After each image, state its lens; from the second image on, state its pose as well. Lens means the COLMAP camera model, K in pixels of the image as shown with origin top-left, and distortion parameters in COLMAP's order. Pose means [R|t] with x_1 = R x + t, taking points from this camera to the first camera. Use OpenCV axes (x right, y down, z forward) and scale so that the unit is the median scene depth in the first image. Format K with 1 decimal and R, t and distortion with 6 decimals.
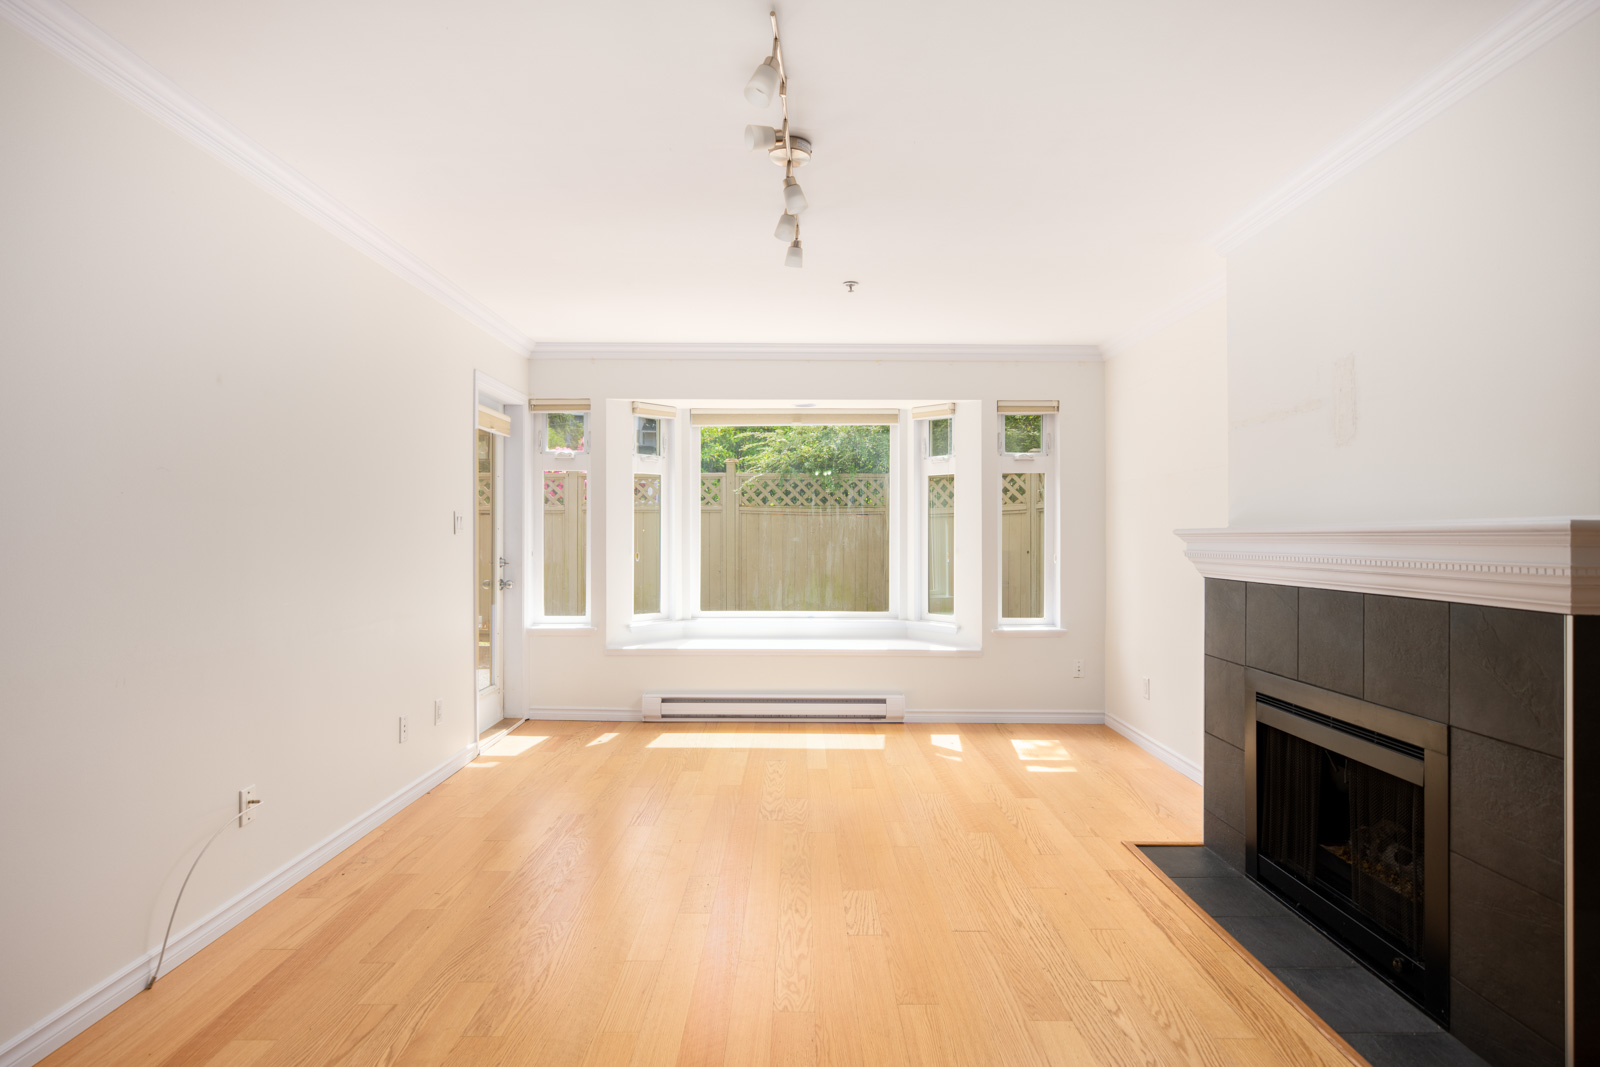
lens RADIAL K [[818.1, 0, 804.8], [0, 818.1, 530.1], [0, 0, 1]] dist [0.003404, 0.000391]
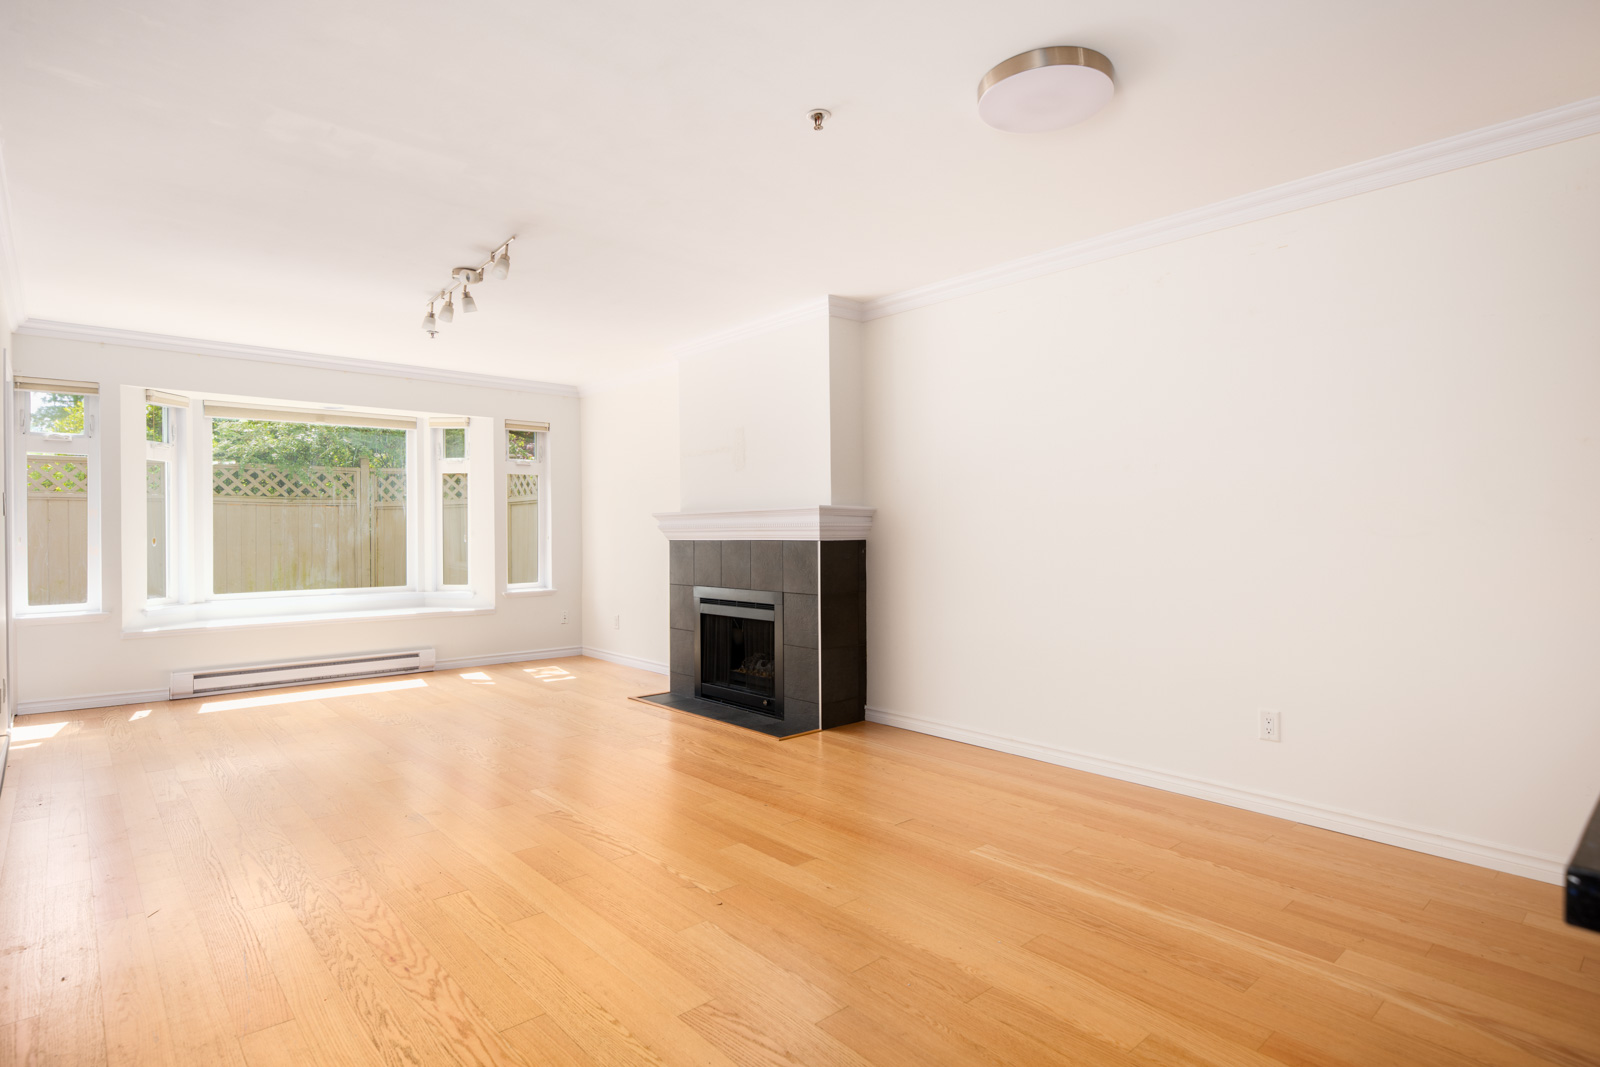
lens RADIAL K [[822.1, 0, 804.8], [0, 822.1, 528.5], [0, 0, 1]] dist [0.004730, 0.000424]
pose [[0.747730, -0.004470, 0.663988, -0.286413], [0.004927, 0.999987, 0.001184, 0.019130], [-0.663985, 0.002386, 0.747742, -0.315442]]
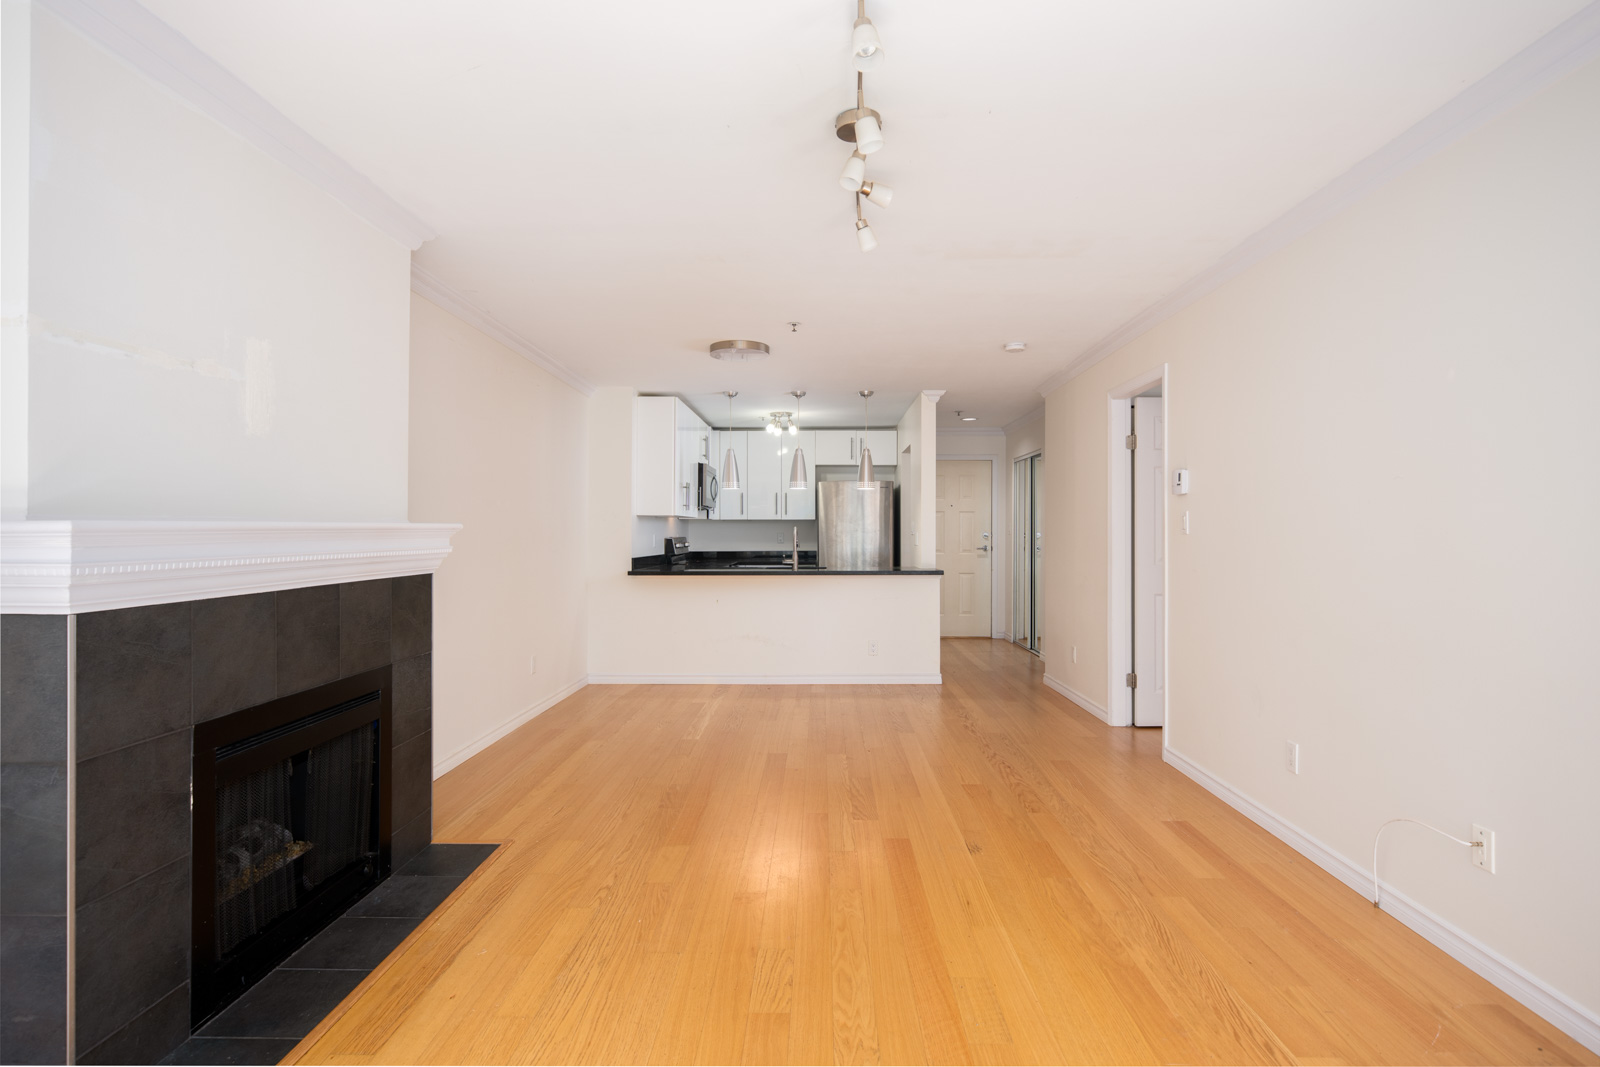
lens RADIAL K [[816.4, 0, 804.0], [0, 816.4, 535.5], [0, 0, 1]] dist [0.003208, 0.000026]
pose [[-0.999609, -0.004324, 0.027609, 0.007974], [-0.004306, 0.999990, 0.000701, 0.003532], [-0.027612, 0.000581, -0.999619, 0.919664]]
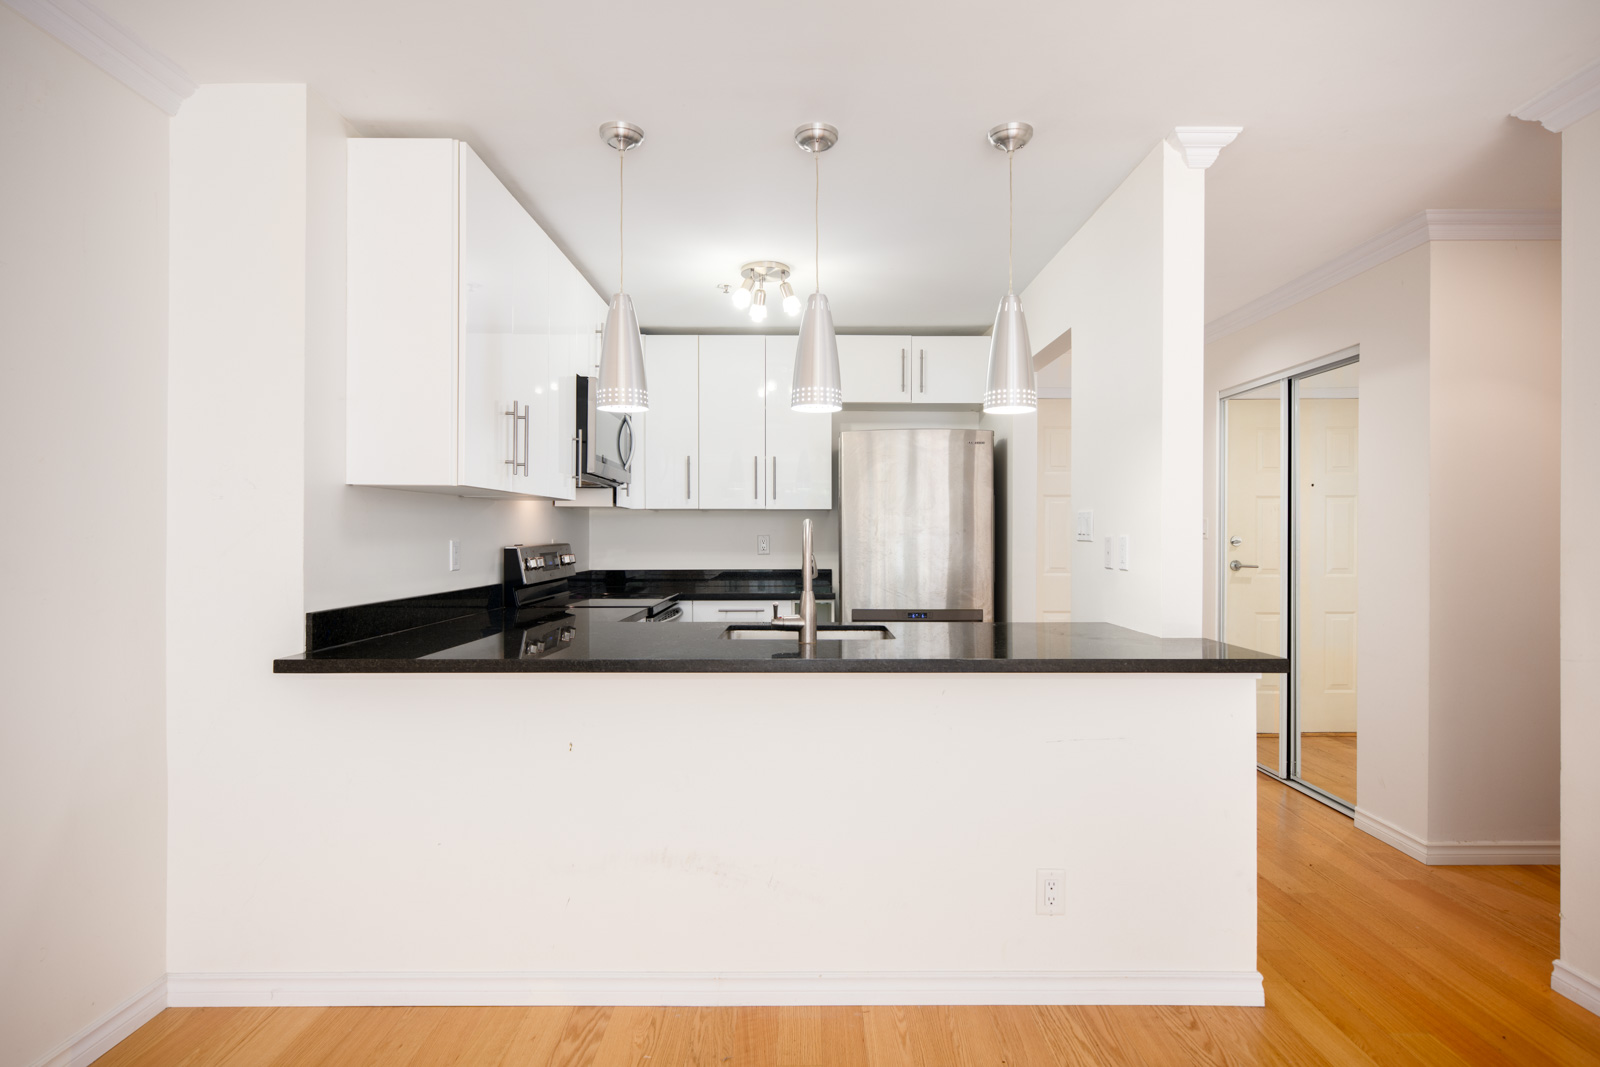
lens RADIAL K [[818.1, 0, 804.8], [0, 818.1, 530.1], [0, 0, 1]] dist [0.003404, 0.000391]
pose [[-0.999967, -0.005988, 0.005407, 0.055718], [-0.006012, 0.999972, -0.004434, -0.002267], [-0.005380, -0.004466, -0.999976, 0.082393]]
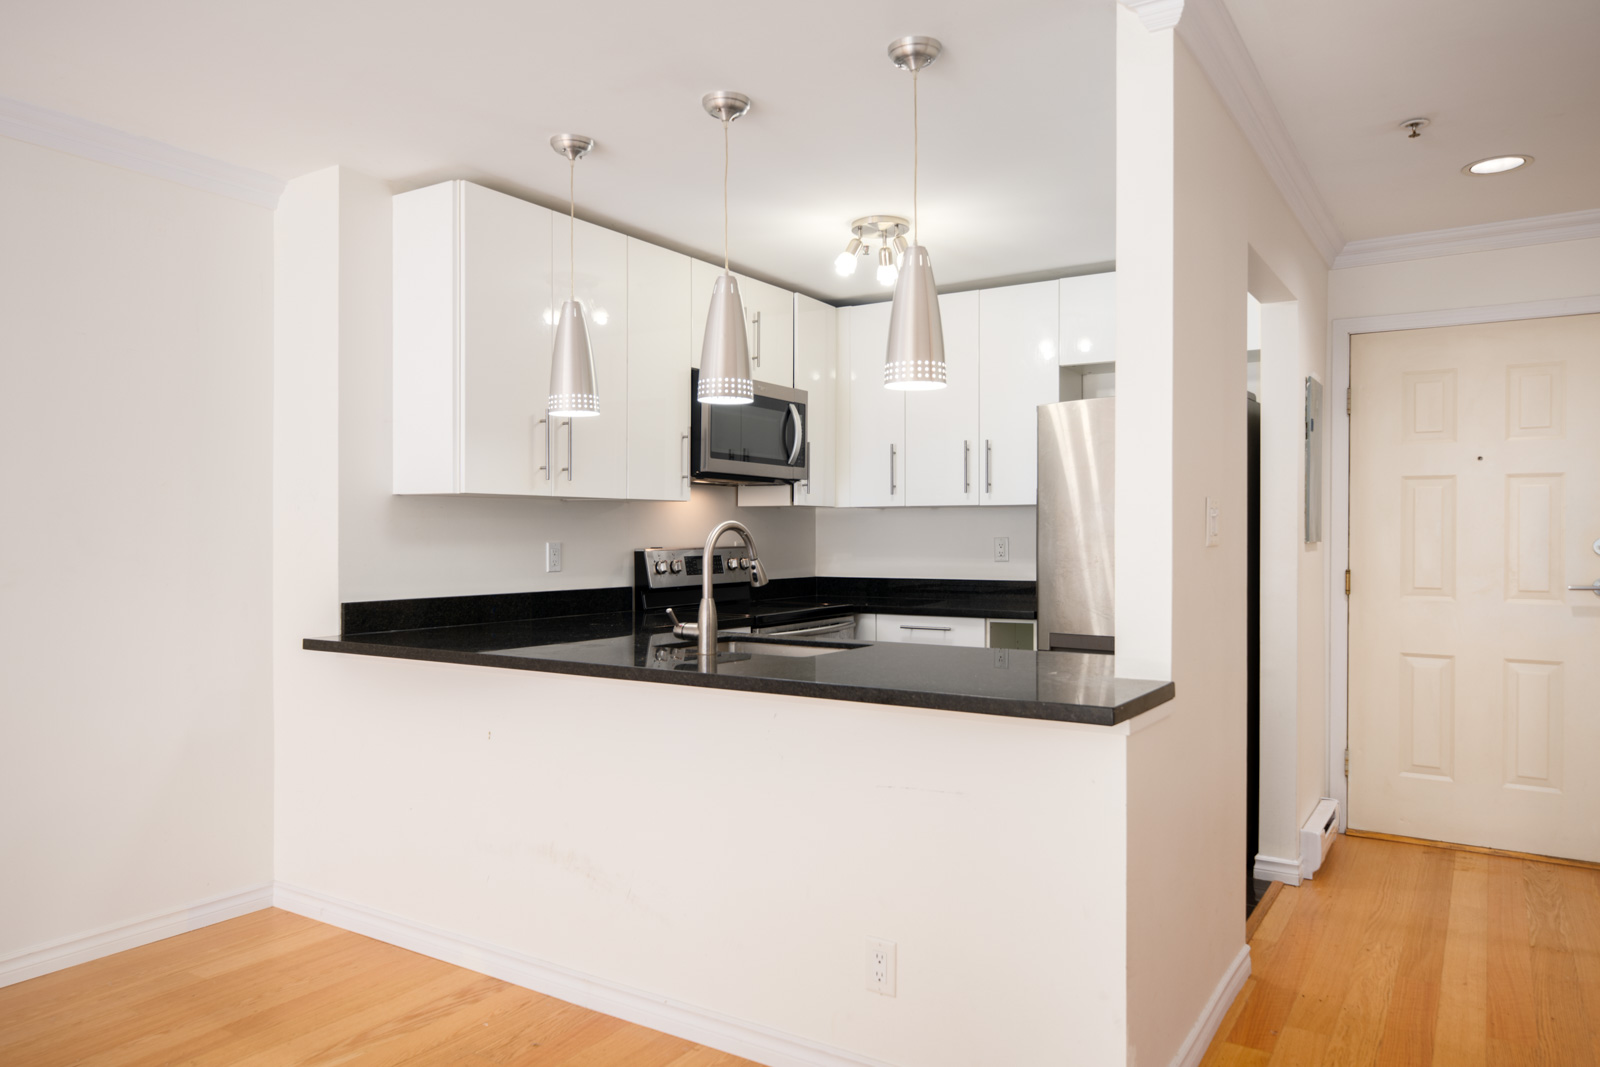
lens RADIAL K [[1064.6, 0, 800.0], [0, 1064.6, 533.5], [0, 0, 1]] dist [0.003366, -0.000875]
pose [[-0.838512, -0.003212, 0.544874, -0.272427], [-0.002891, 0.999995, 0.001445, -0.004745], [-0.544875, -0.000363, -0.838517, 0.062322]]
